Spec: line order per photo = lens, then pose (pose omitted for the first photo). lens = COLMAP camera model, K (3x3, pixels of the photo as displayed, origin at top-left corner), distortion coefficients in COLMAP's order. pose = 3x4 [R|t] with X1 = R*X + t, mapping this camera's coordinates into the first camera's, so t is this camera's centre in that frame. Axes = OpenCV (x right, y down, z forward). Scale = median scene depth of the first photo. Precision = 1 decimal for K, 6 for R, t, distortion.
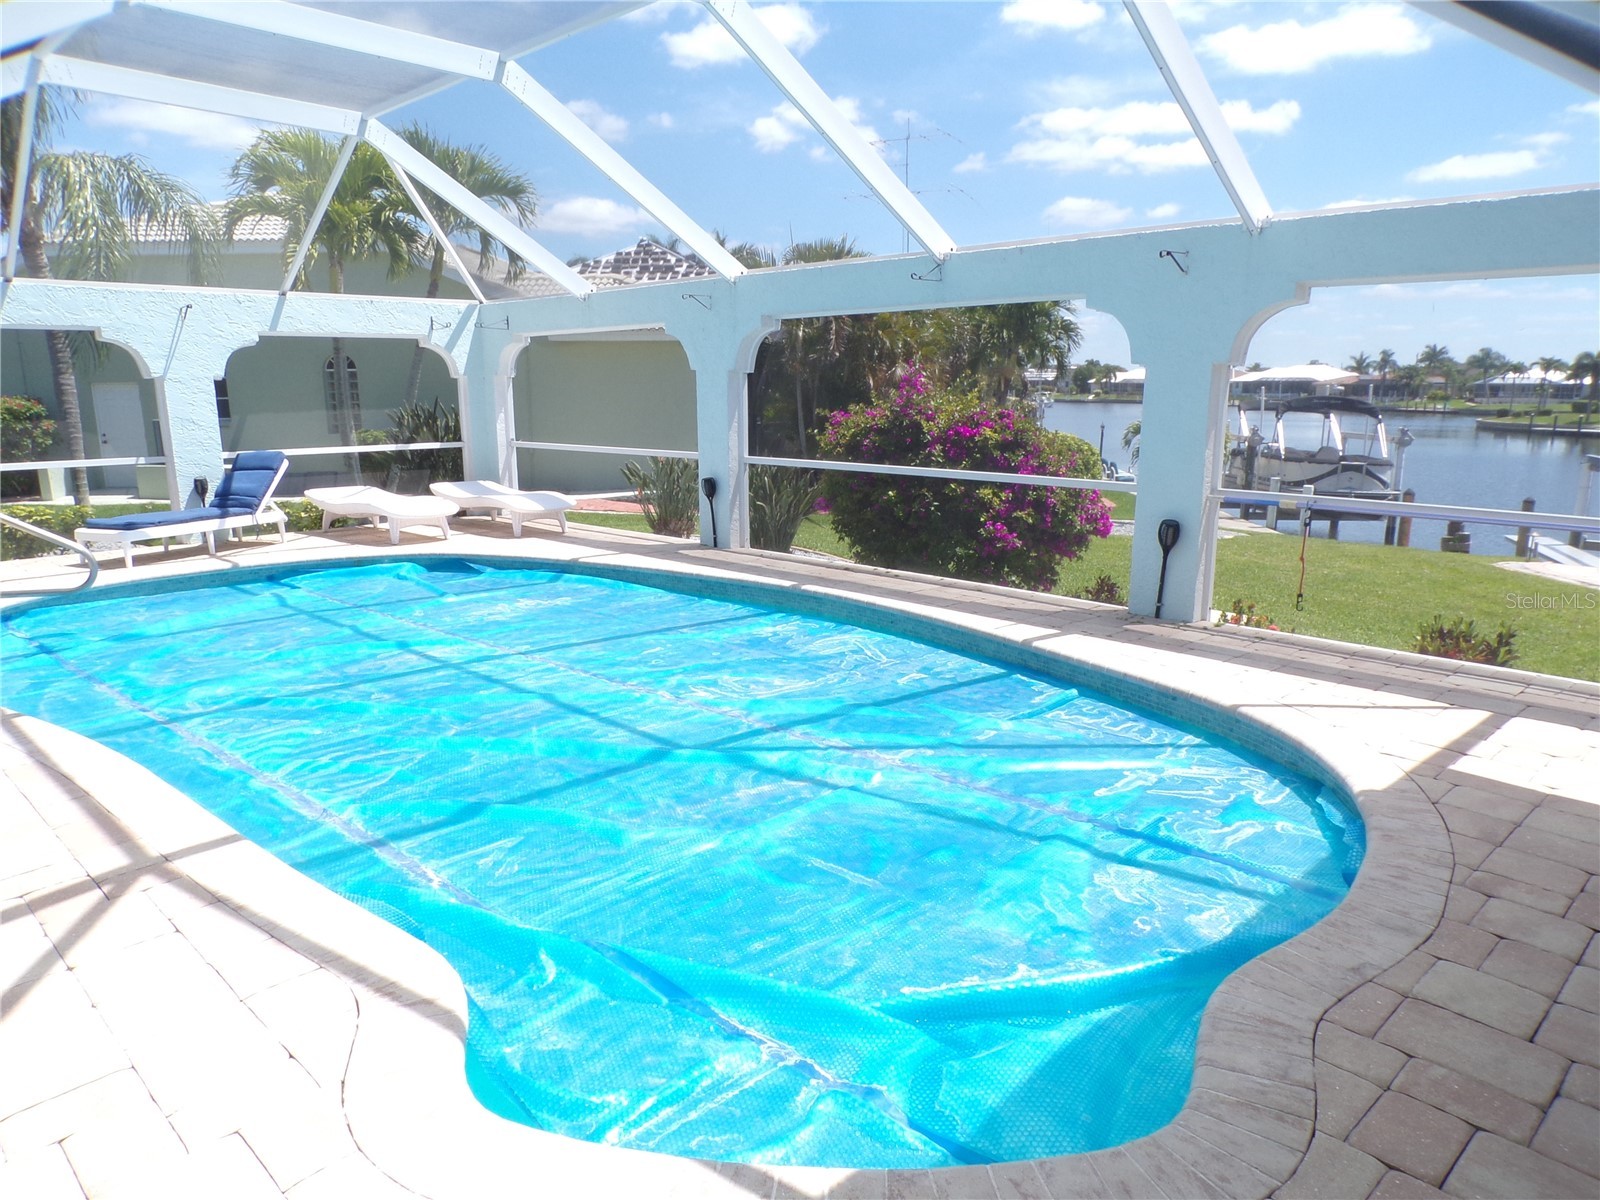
lens RADIAL K [[1099.1, 0, 807.1], [0, 1099.1, 609.3], [0, 0, 1]] dist [0.015891, 0.003782]
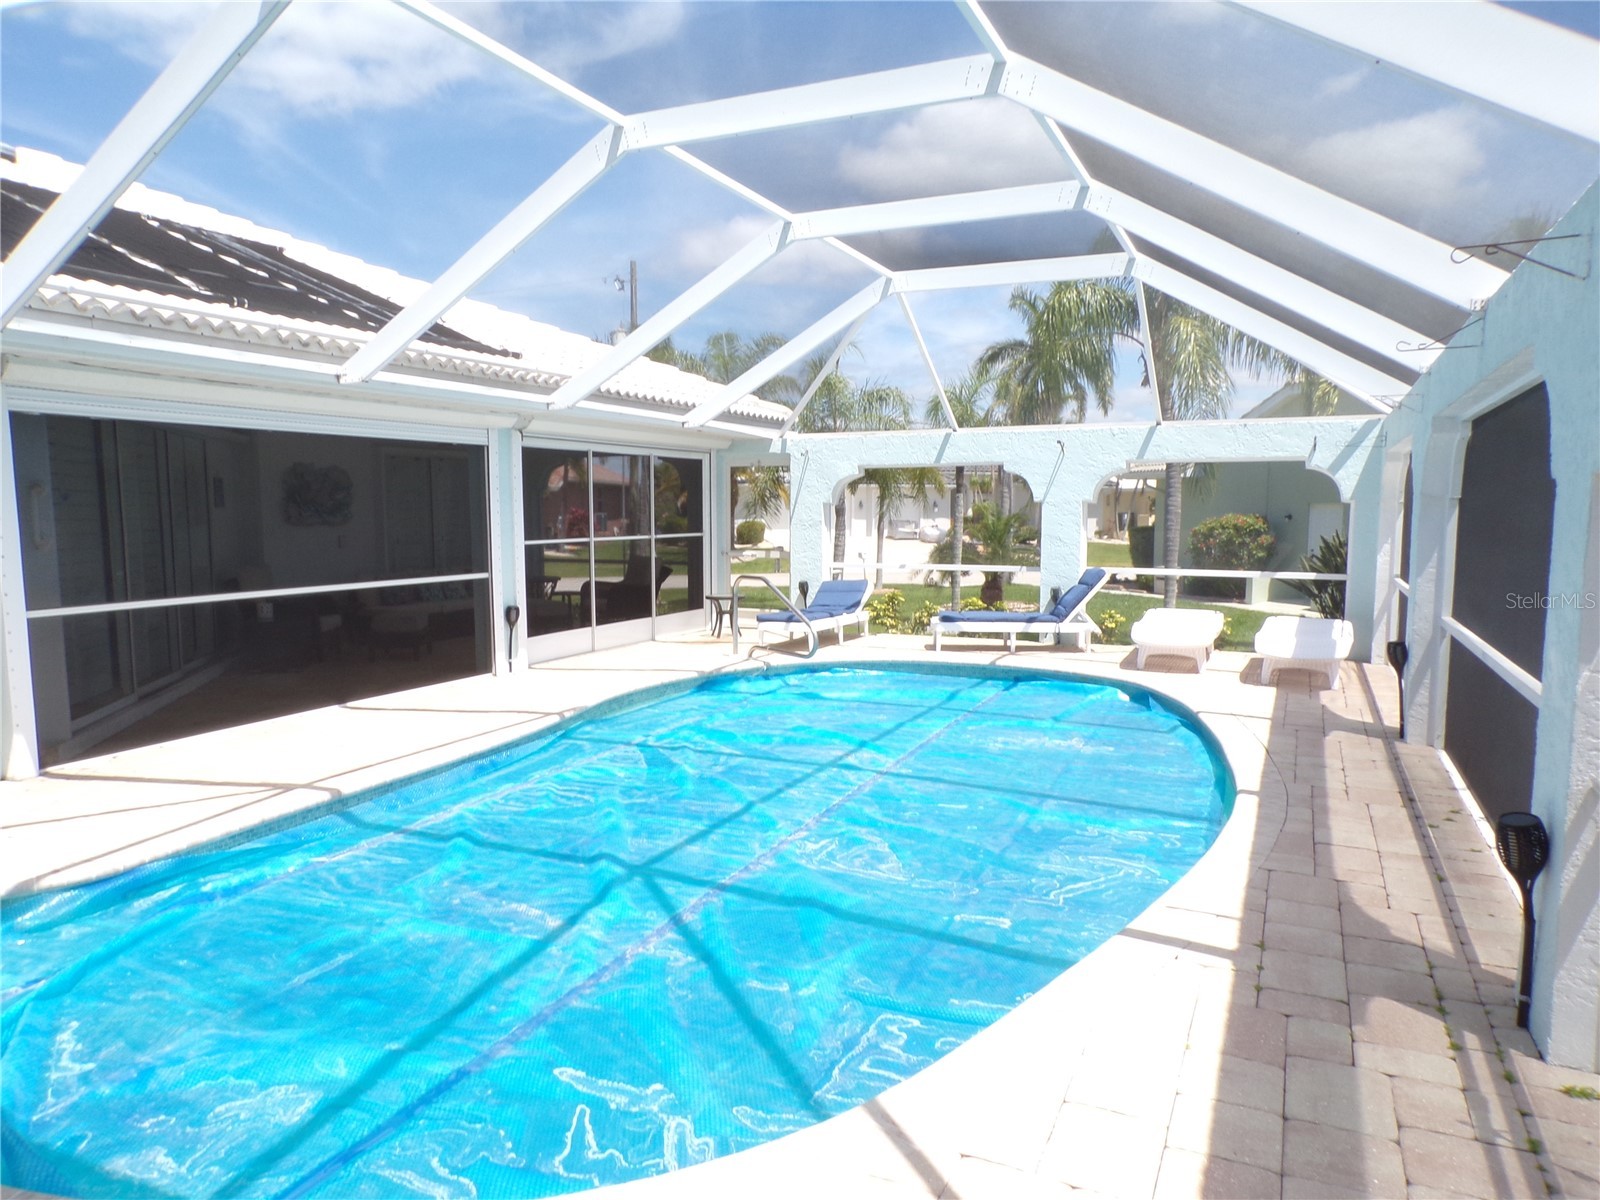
lens RADIAL K [[1099.1, 0, 796.7], [0, 1099.1, 597.5], [0, 0, 1]] dist [0.015891, 0.003782]
pose [[0.358636, 0.088315, -0.929291, 0.710633], [-0.193053, 0.981010, 0.018726, -0.136799], [0.913297, 0.172686, 0.368874, 0.589565]]
